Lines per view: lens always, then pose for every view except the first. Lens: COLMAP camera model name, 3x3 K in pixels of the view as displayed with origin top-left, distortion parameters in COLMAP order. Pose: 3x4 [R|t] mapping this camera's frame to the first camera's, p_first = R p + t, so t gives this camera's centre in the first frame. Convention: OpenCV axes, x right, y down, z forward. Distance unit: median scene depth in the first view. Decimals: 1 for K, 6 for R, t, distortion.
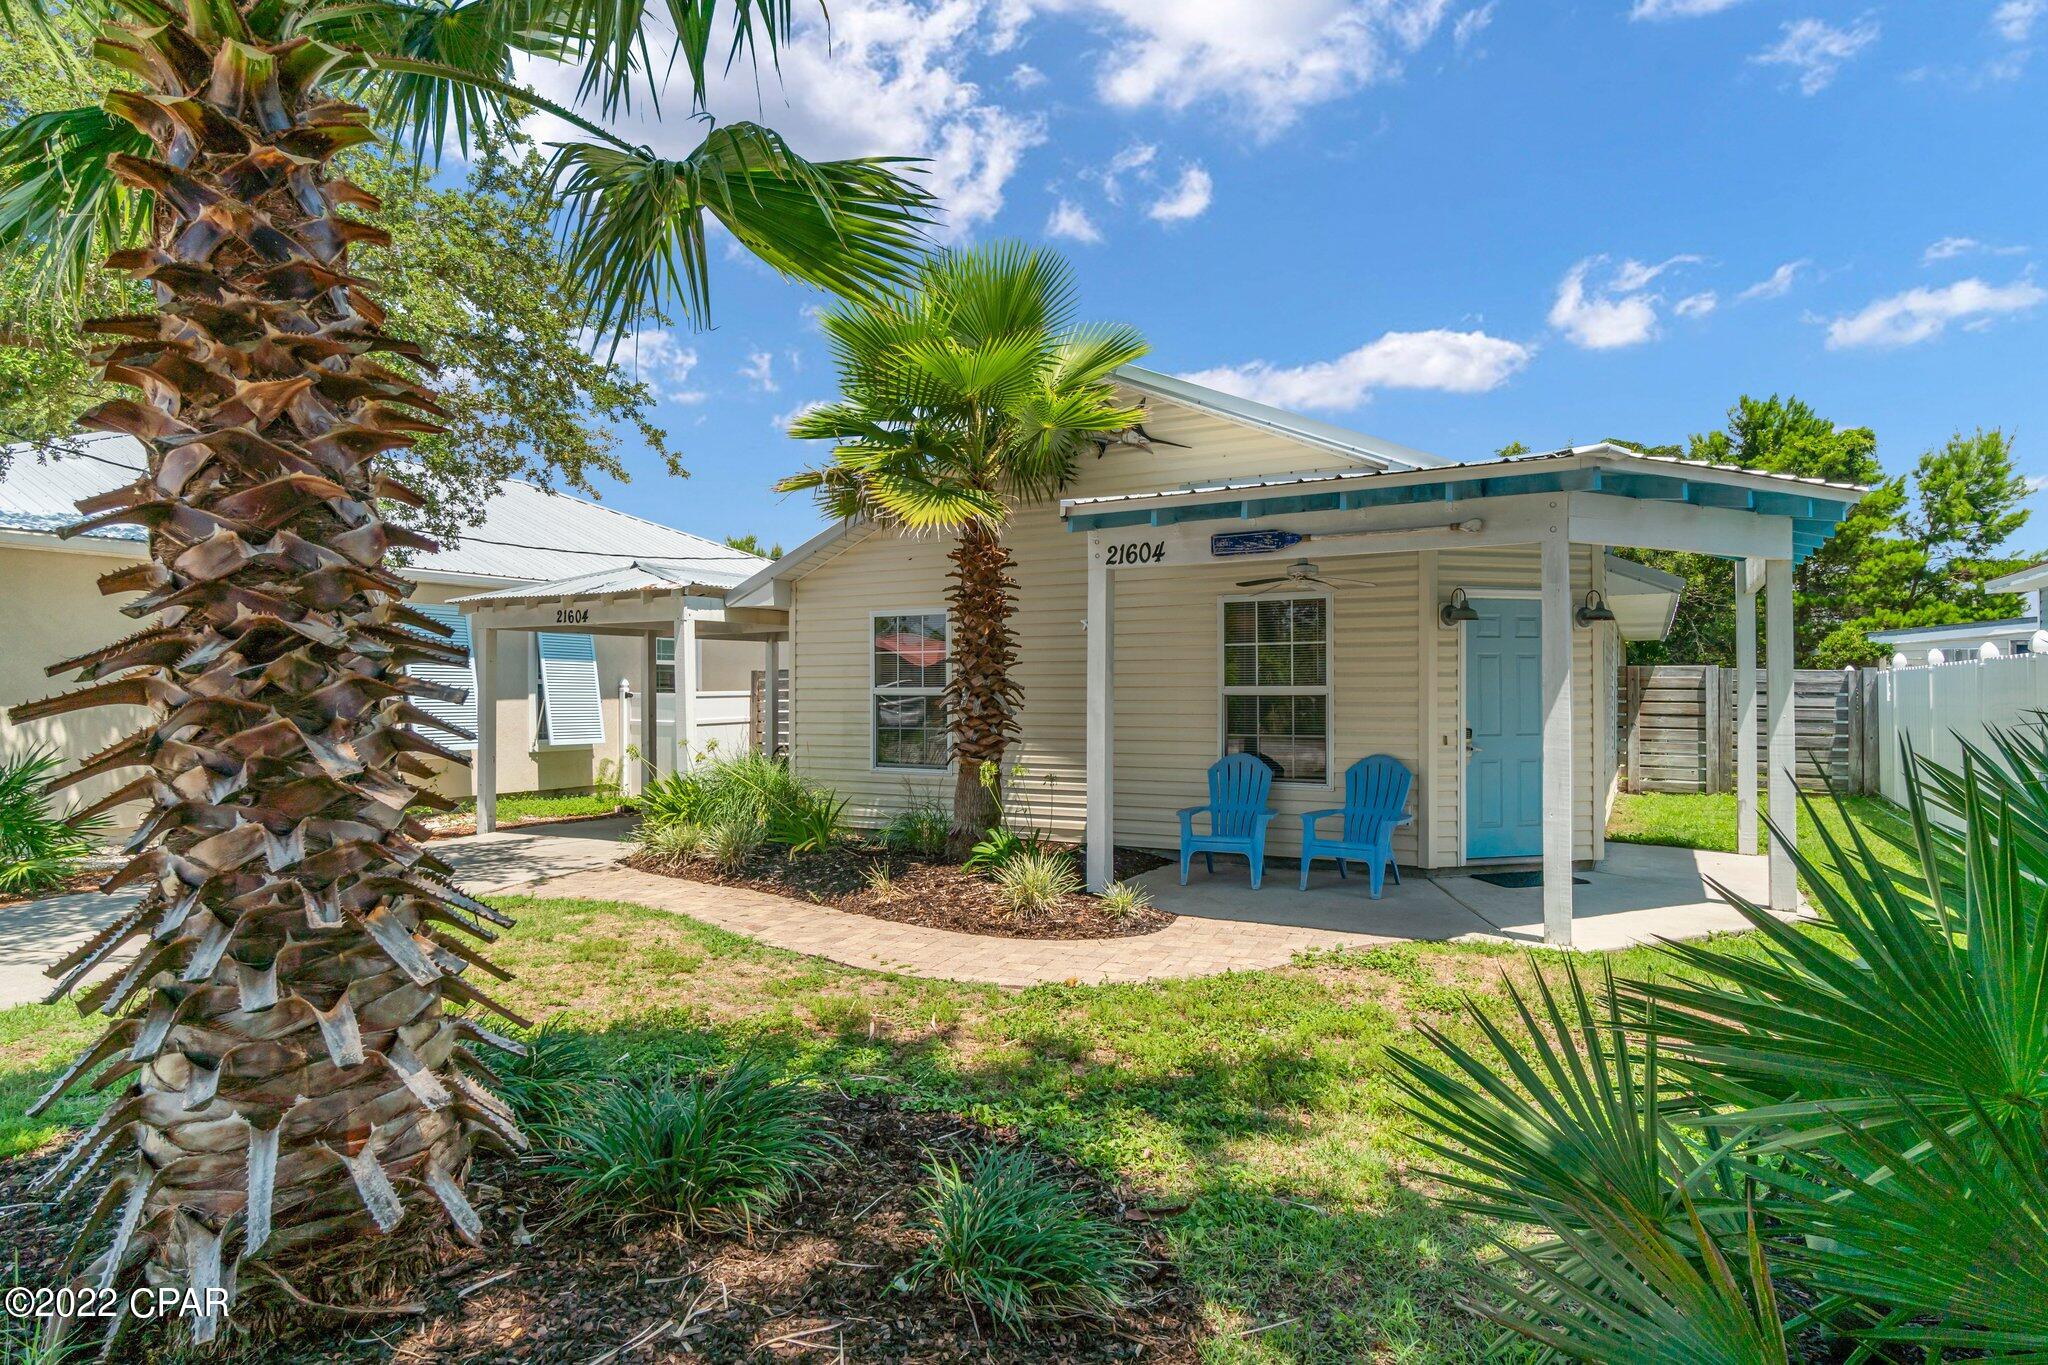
lens RADIAL K [[1036.6, 0, 1024.0], [0, 1036.6, 682.5], [0, 0, 1]] dist [-0.000100, -0.000025]
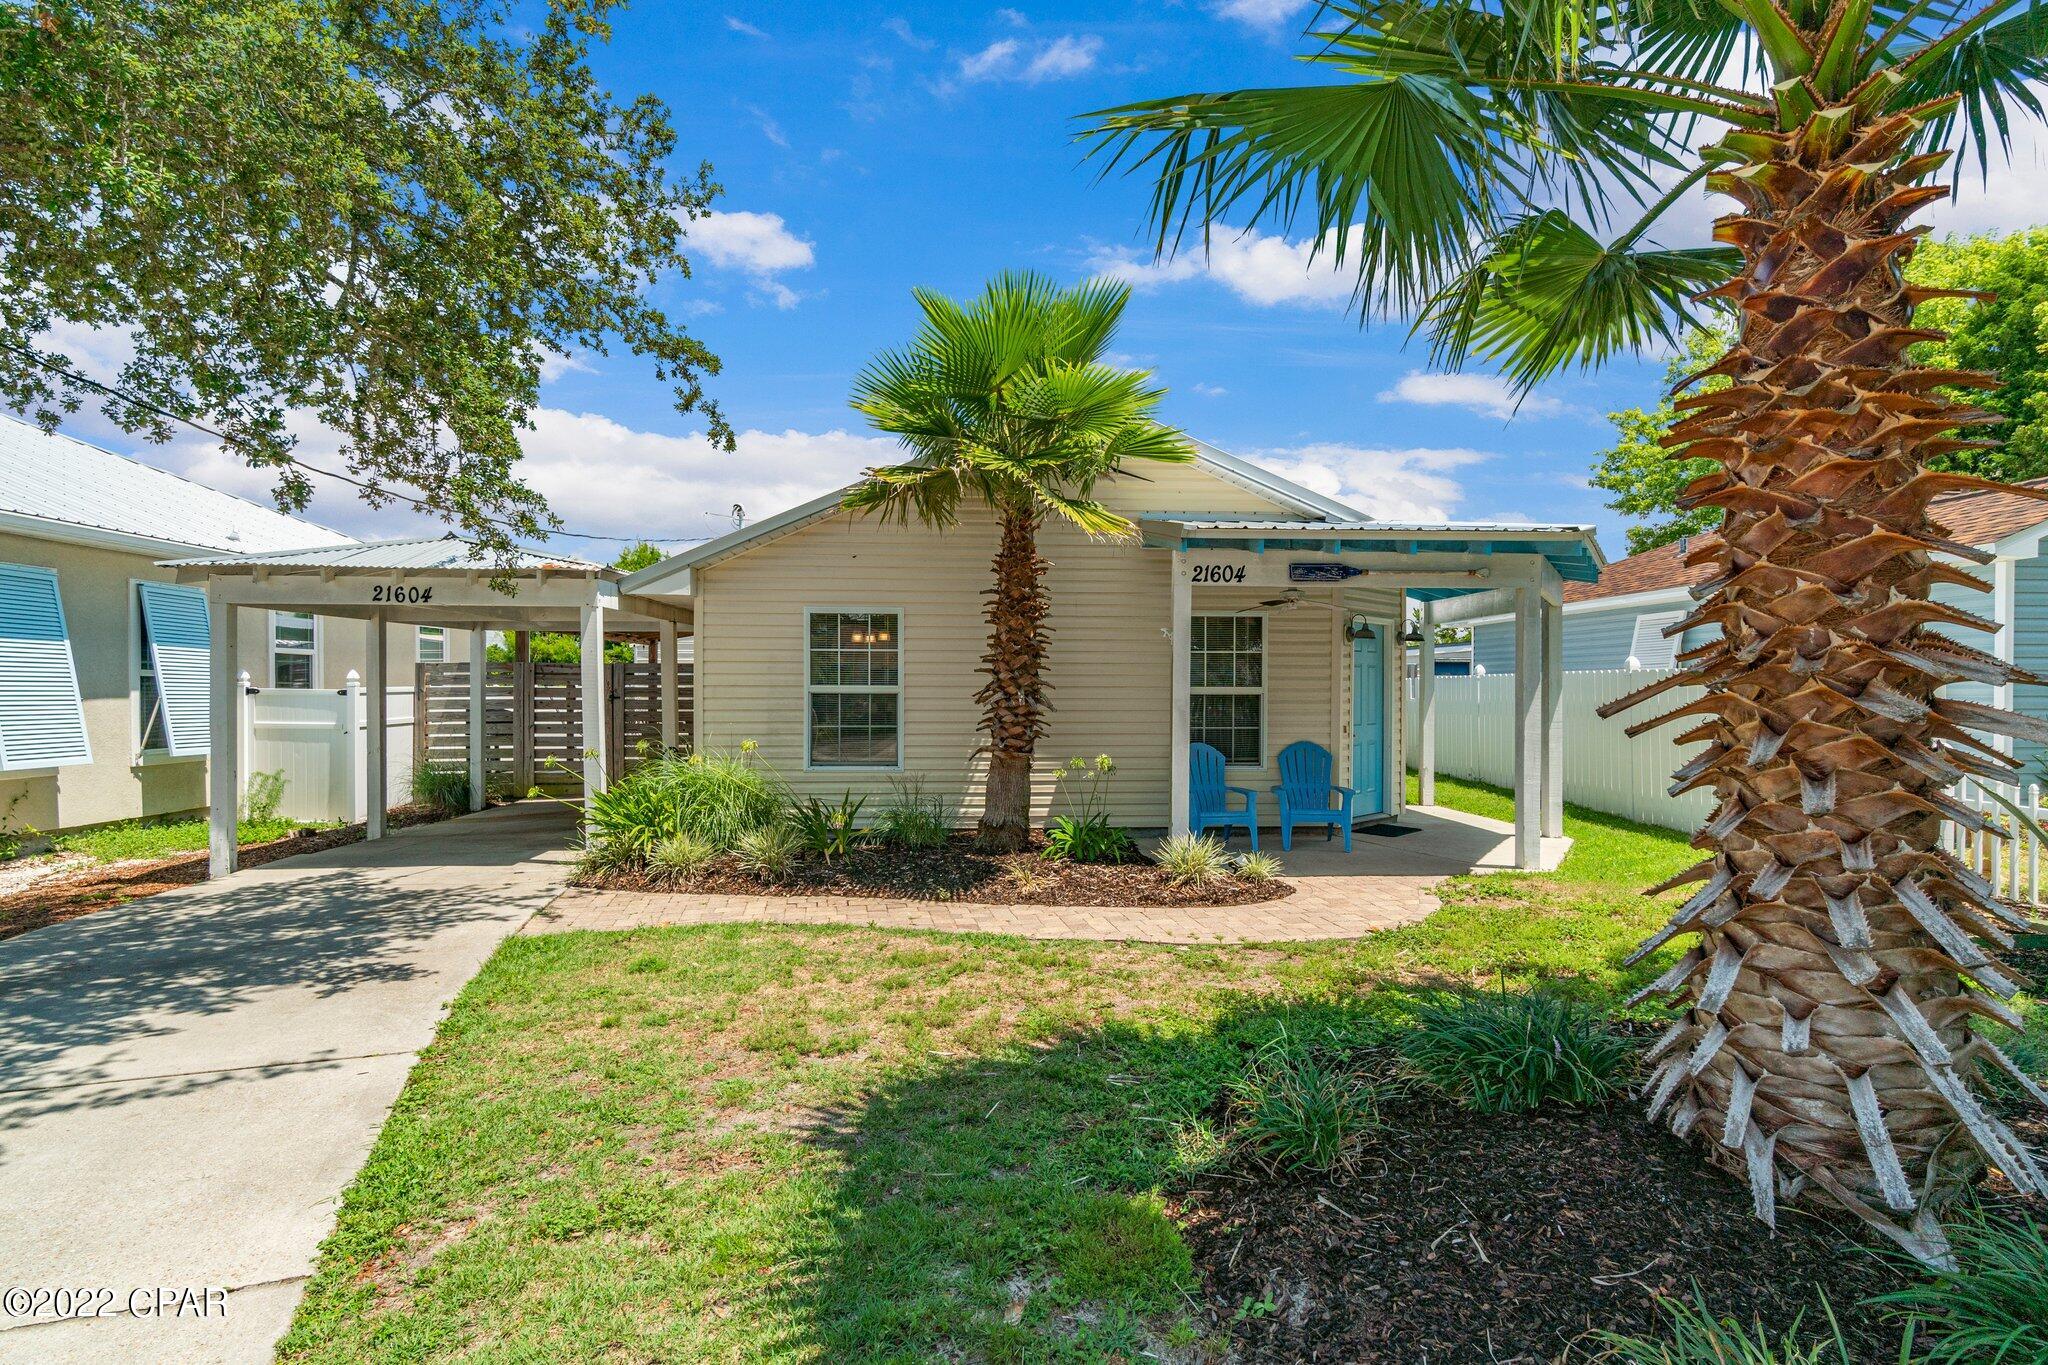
lens RADIAL K [[975.0, 0, 1024.0], [0, 975.0, 682.5], [0, 0, 1]] dist [0.003280, 0.001069]
pose [[0.866450, 0.008125, 0.499198, -0.546673], [-0.009267, 0.999957, -0.000191, 0.001092], [-0.499178, -0.004461, 0.866488, 0.129090]]
